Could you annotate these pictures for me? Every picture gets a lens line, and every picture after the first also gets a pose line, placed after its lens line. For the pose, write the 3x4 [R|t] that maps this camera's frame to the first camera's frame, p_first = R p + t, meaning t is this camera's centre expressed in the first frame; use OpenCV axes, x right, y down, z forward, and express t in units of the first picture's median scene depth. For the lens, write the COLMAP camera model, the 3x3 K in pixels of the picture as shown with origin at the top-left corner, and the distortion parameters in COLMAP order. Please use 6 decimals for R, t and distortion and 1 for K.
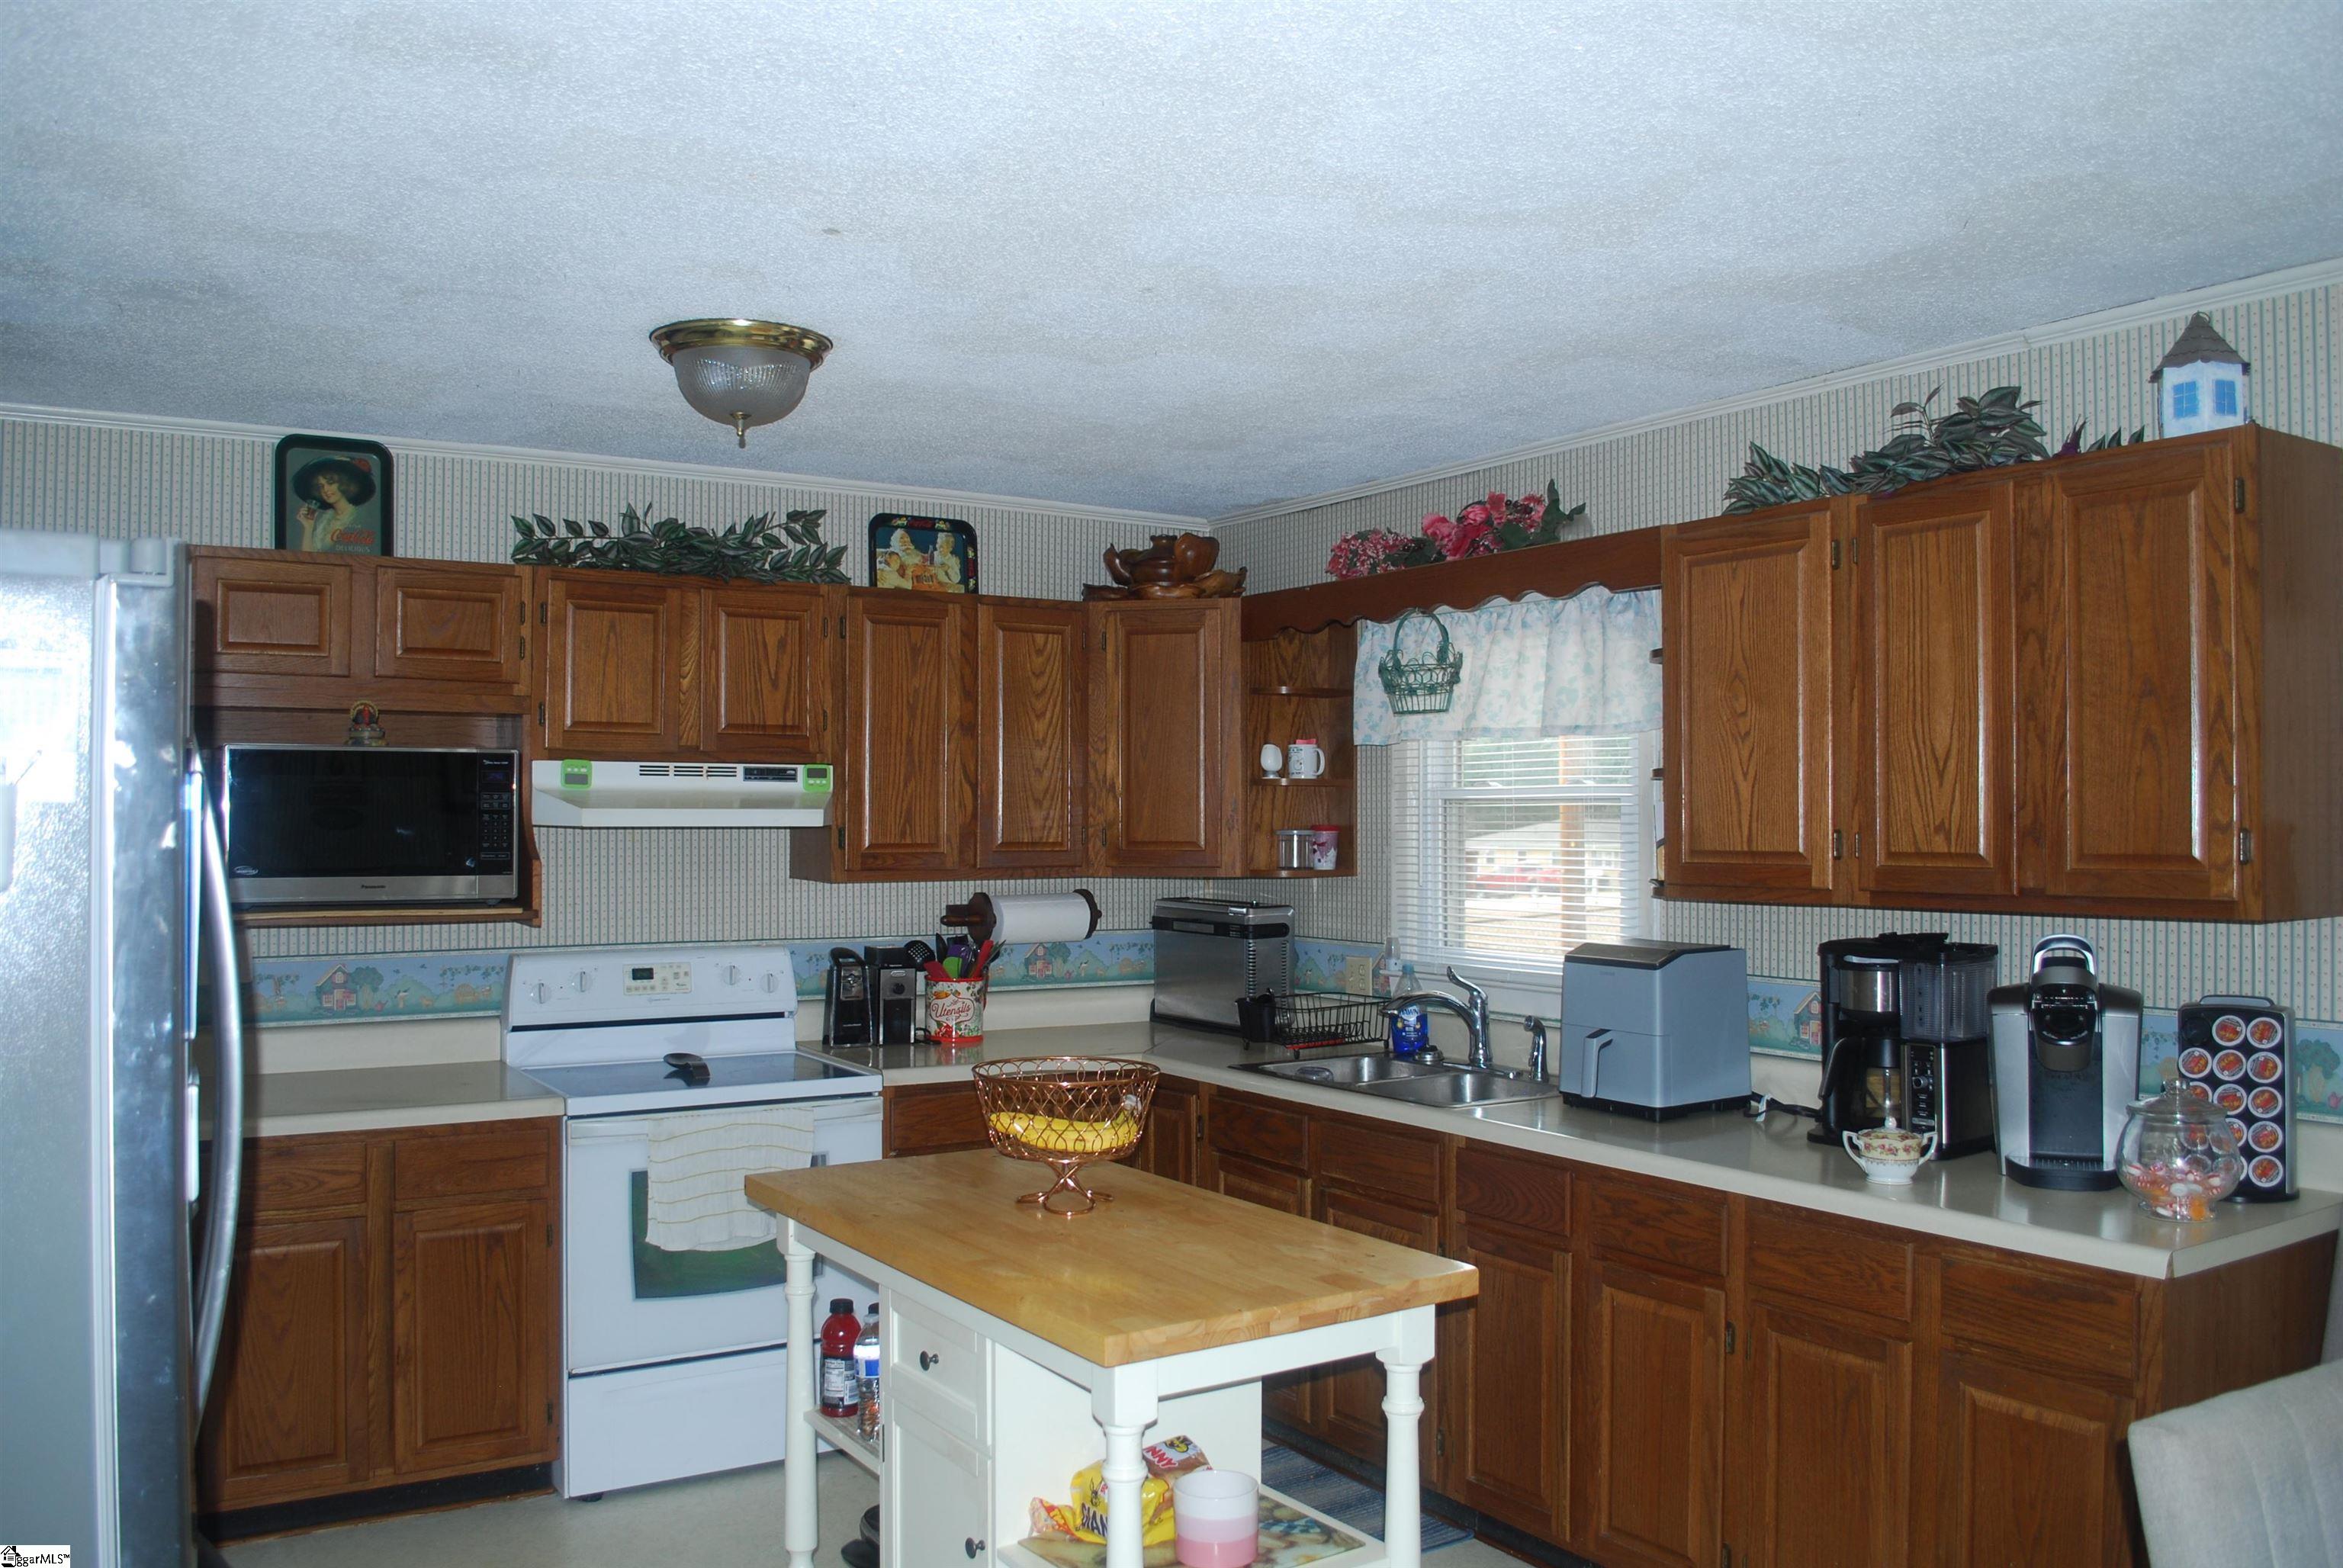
lens RADIAL K [[1848.4, 0, 1167.0], [0, 1848.4, 789.6], [0, 0, 1]] dist [-0.084005, 0.014513]
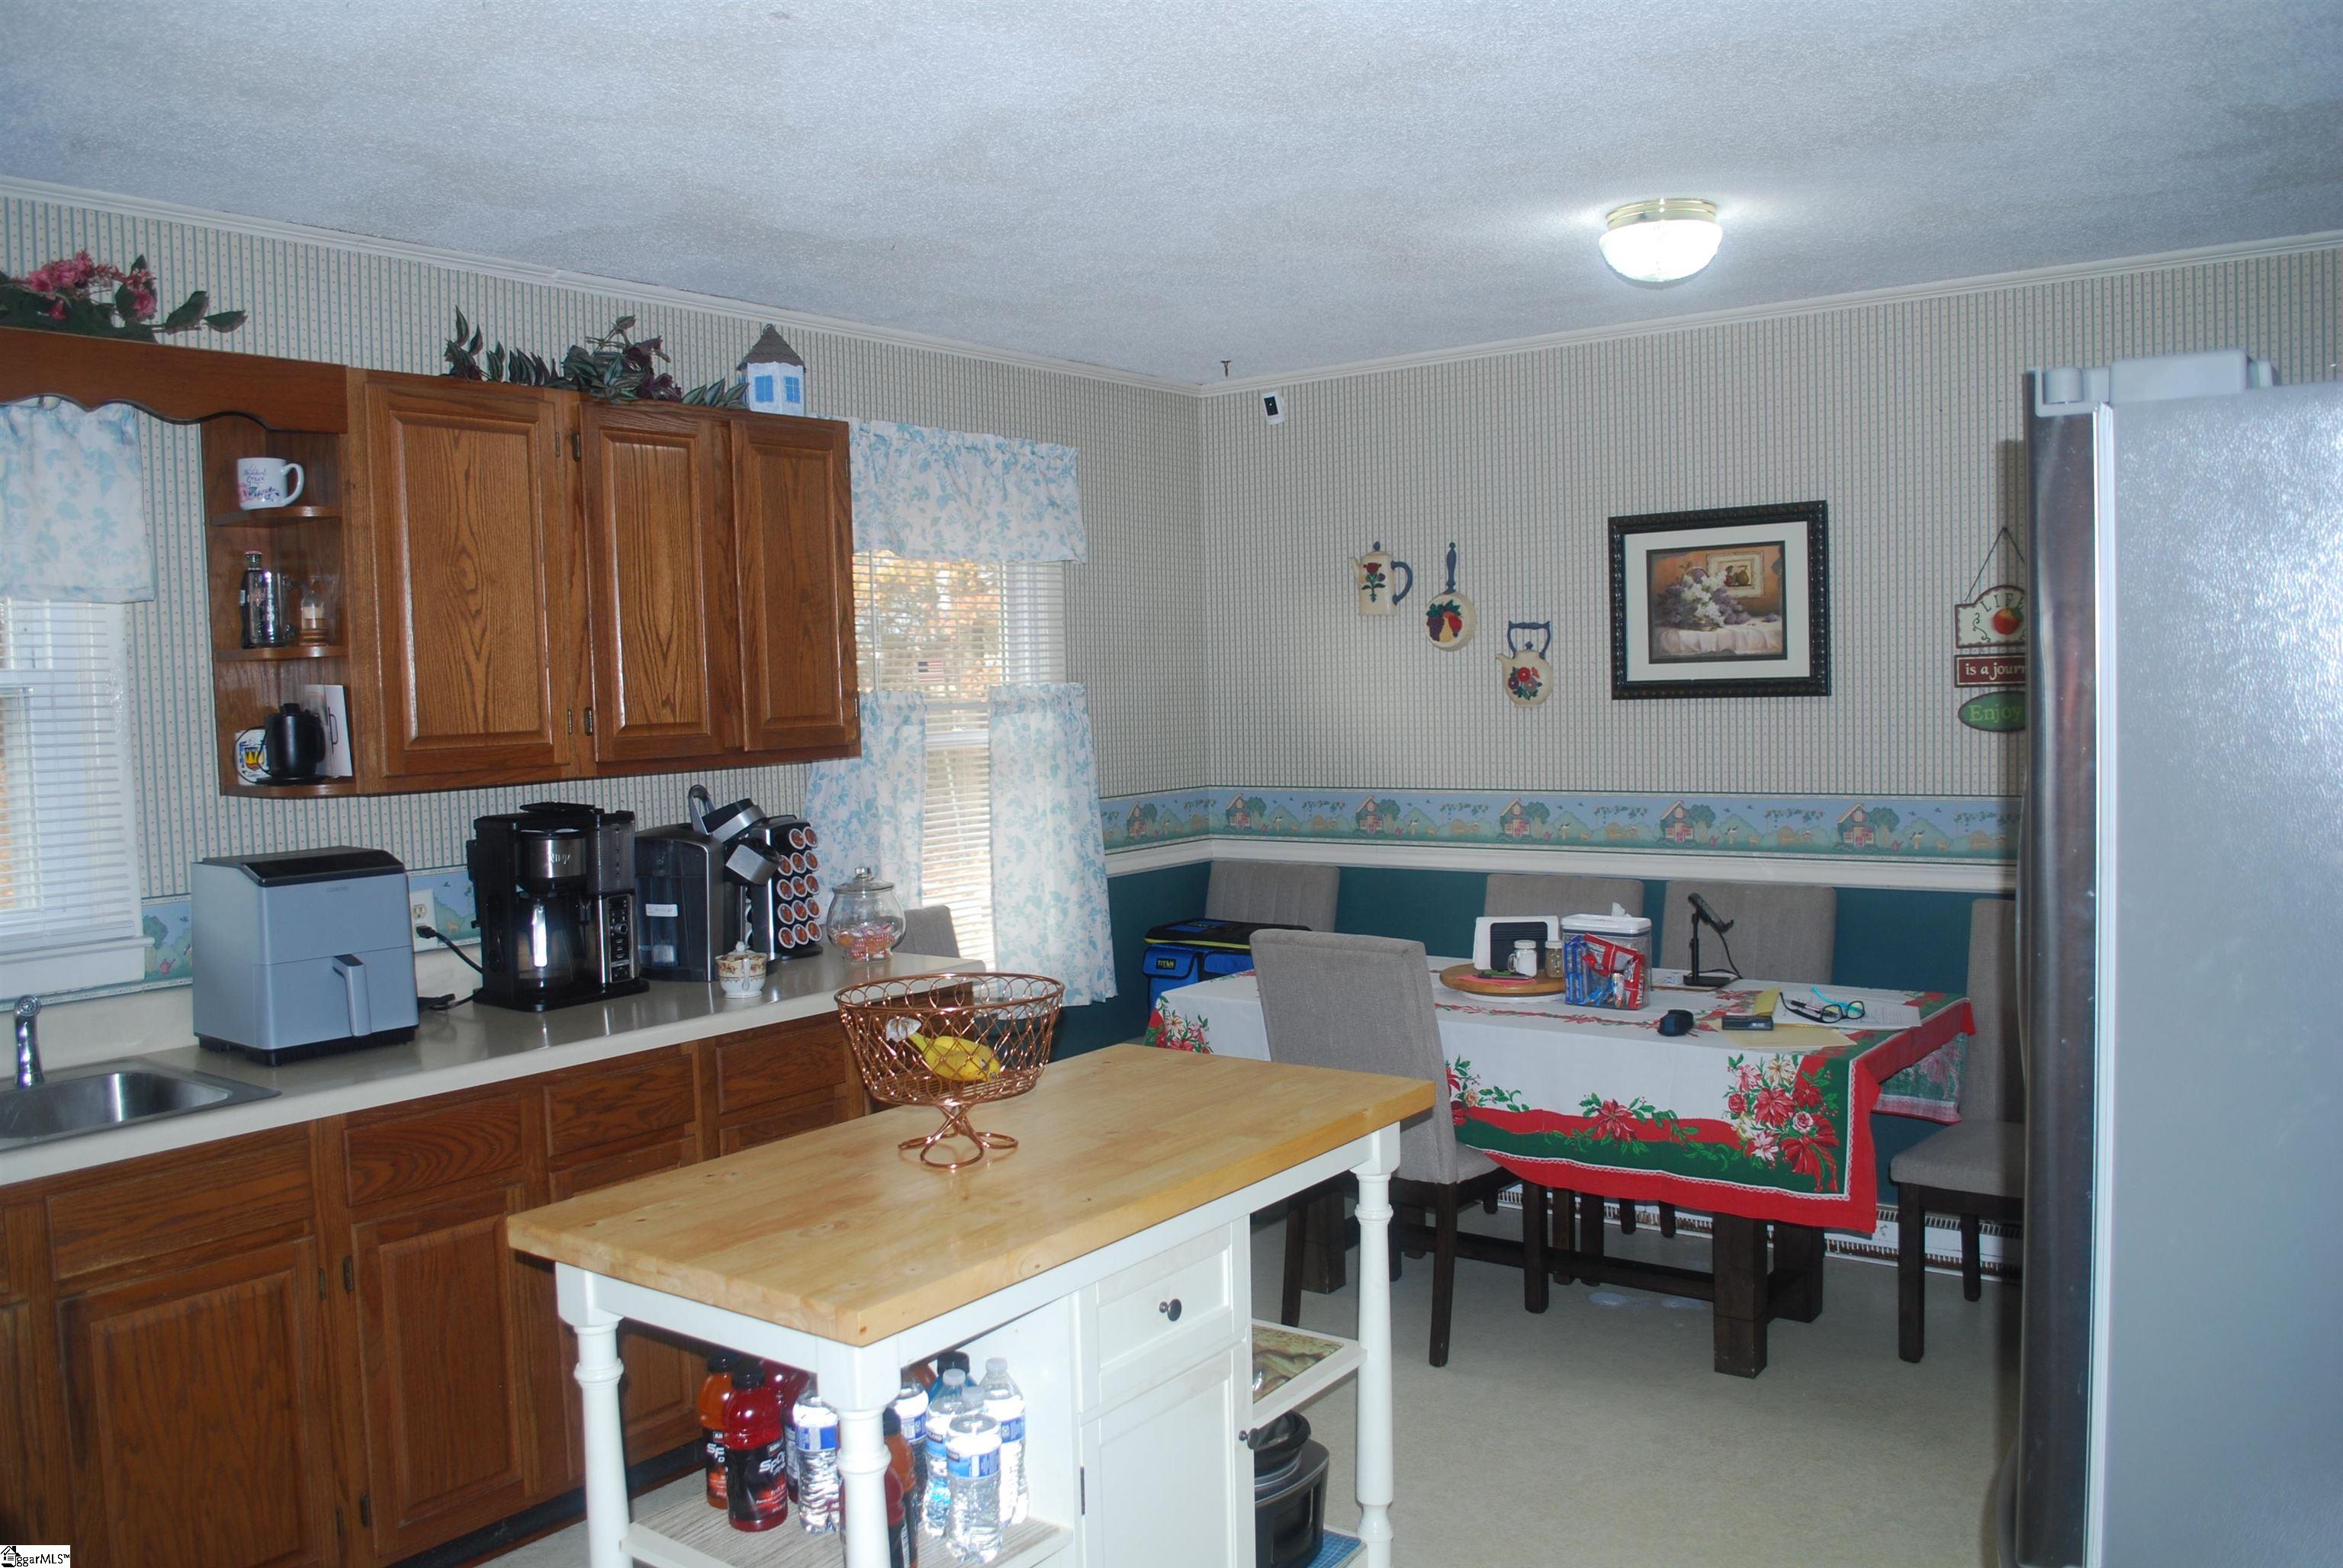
lens RADIAL K [[1848.4, 0, 1167.0], [0, 1848.4, 789.6], [0, 0, 1]] dist [-0.084005, 0.014513]
pose [[-0.344296, -0.049859, 0.937536, -0.746008], [0.010456, 0.998323, 0.056931, 0.012390], [-0.938803, 0.029404, -0.343197, 1.036490]]
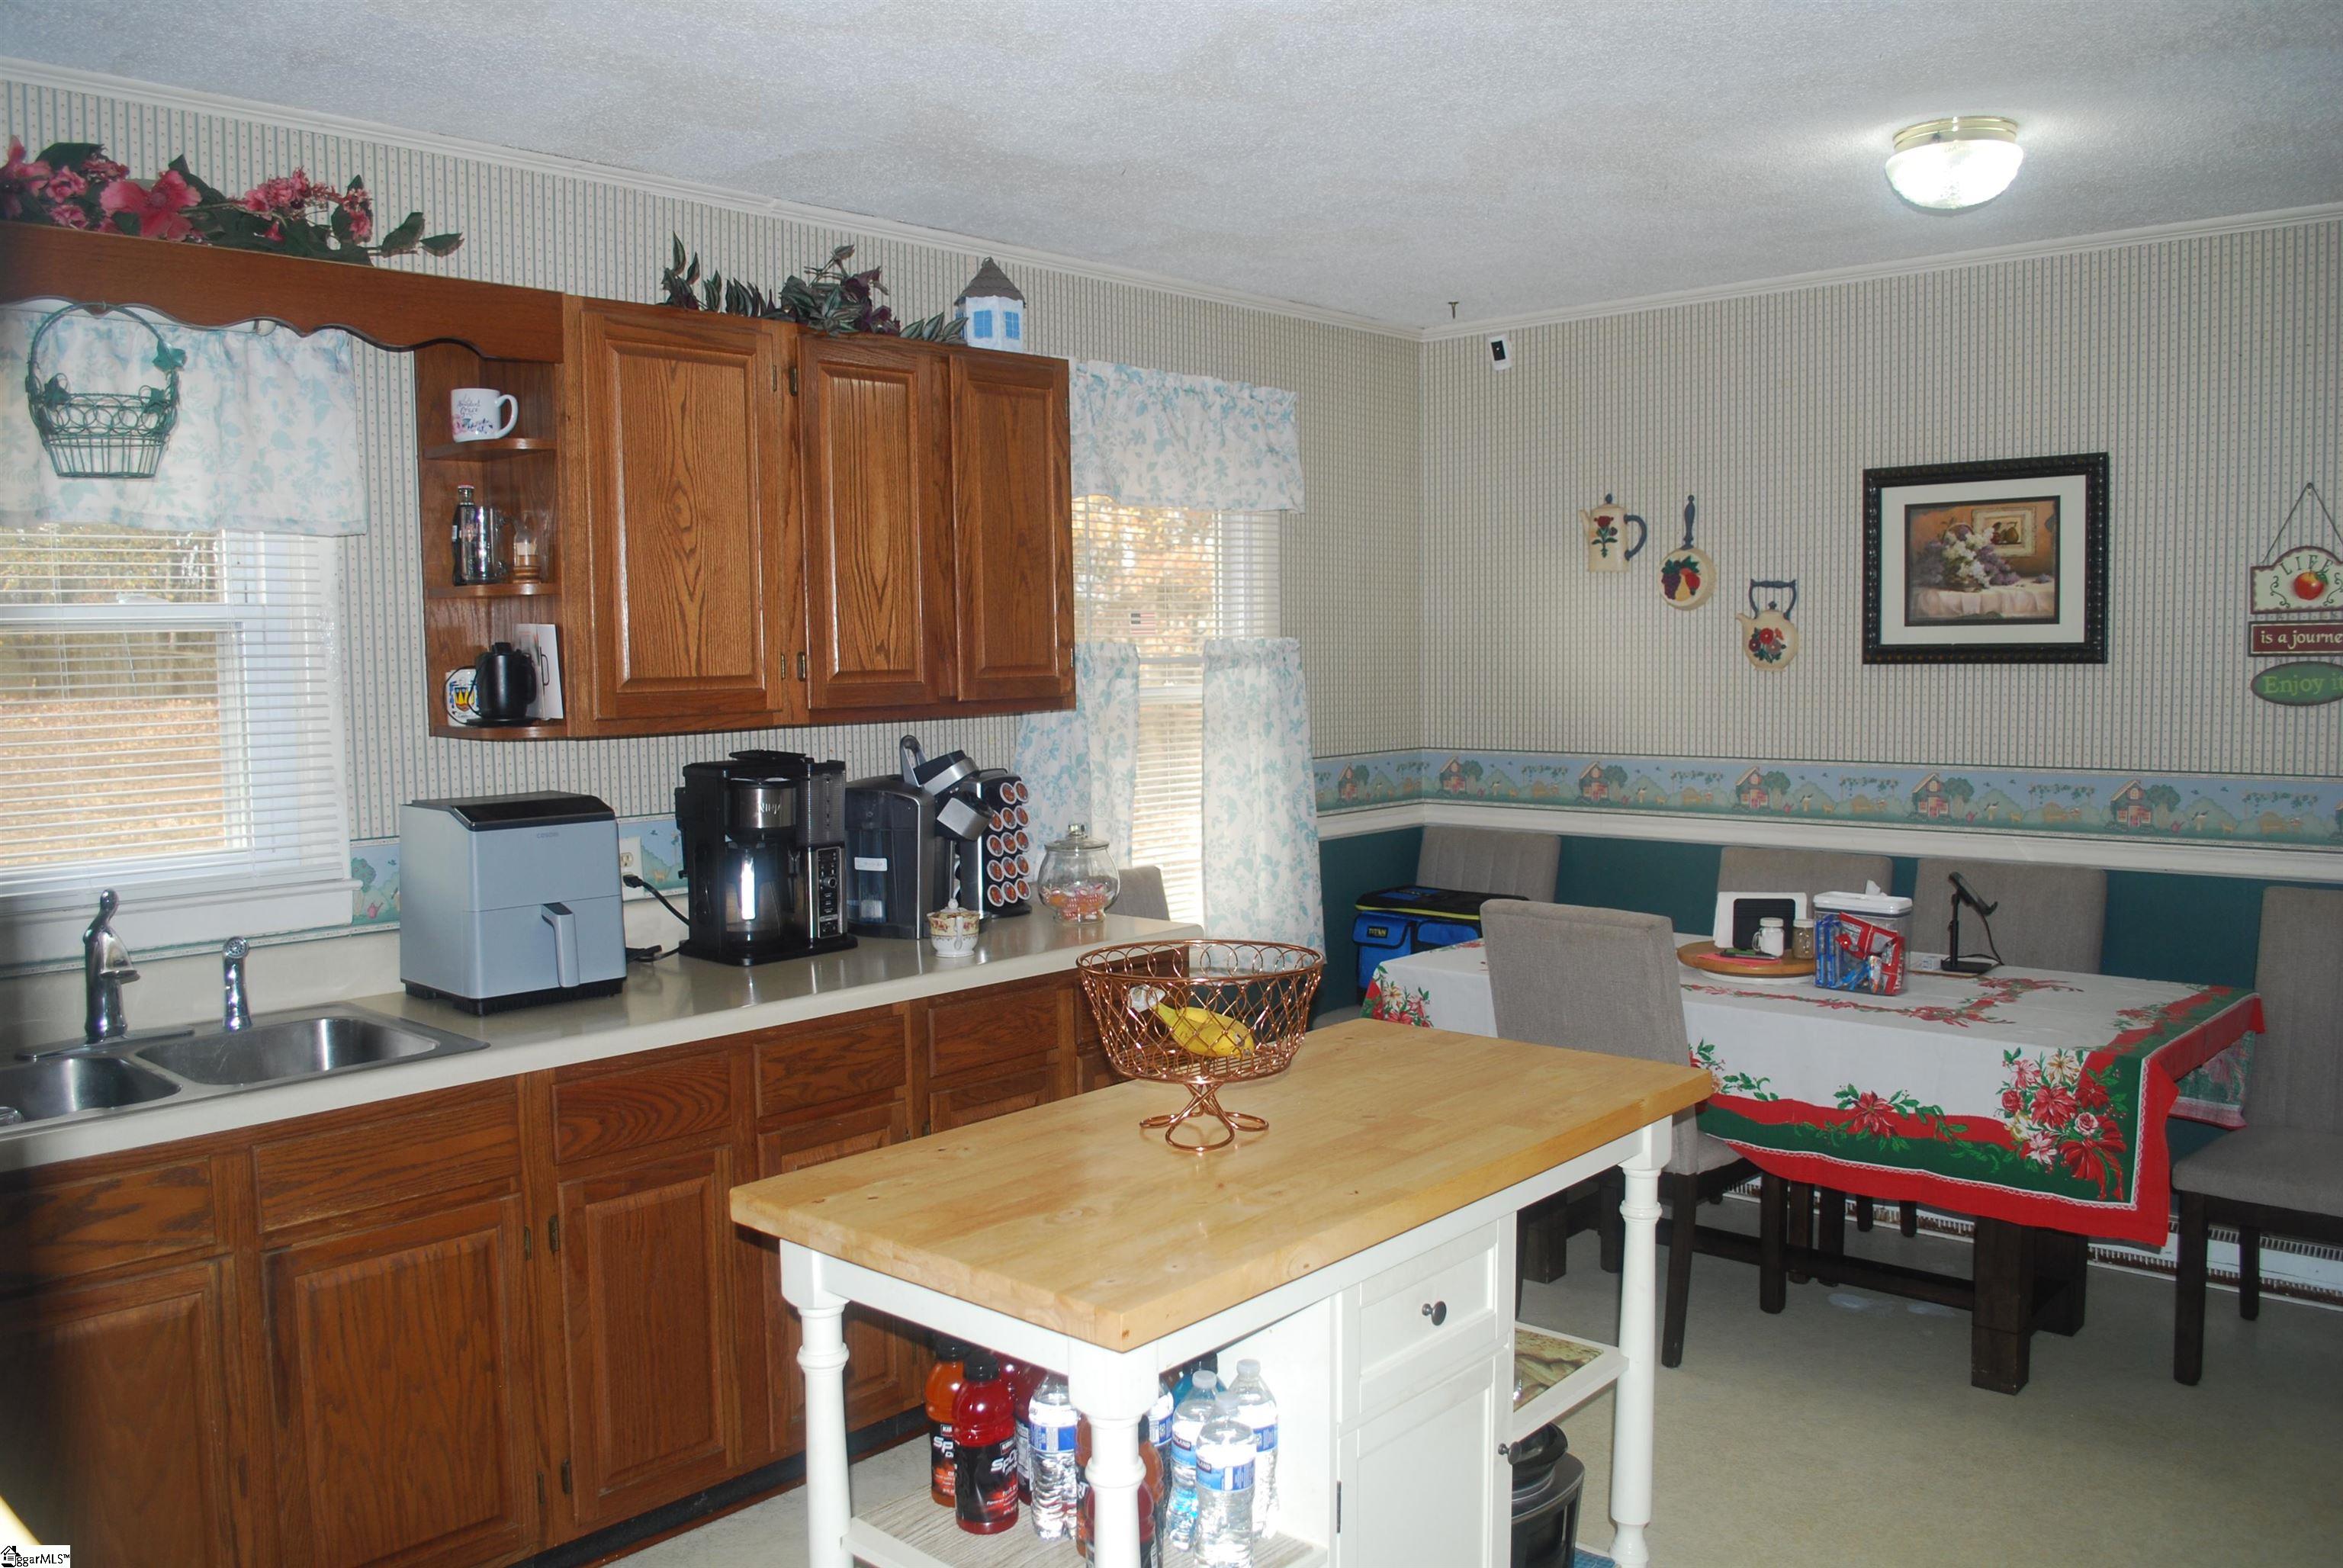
lens RADIAL K [[1848.4, 0, 1167.0], [0, 1848.4, 789.6], [0, 0, 1]] dist [-0.084005, 0.014513]
pose [[-0.255764, -0.074914, 0.963832, -0.680693], [-0.003613, 0.997060, 0.076538, 0.018937], [-0.966732, 0.016094, -0.255283, 1.051996]]
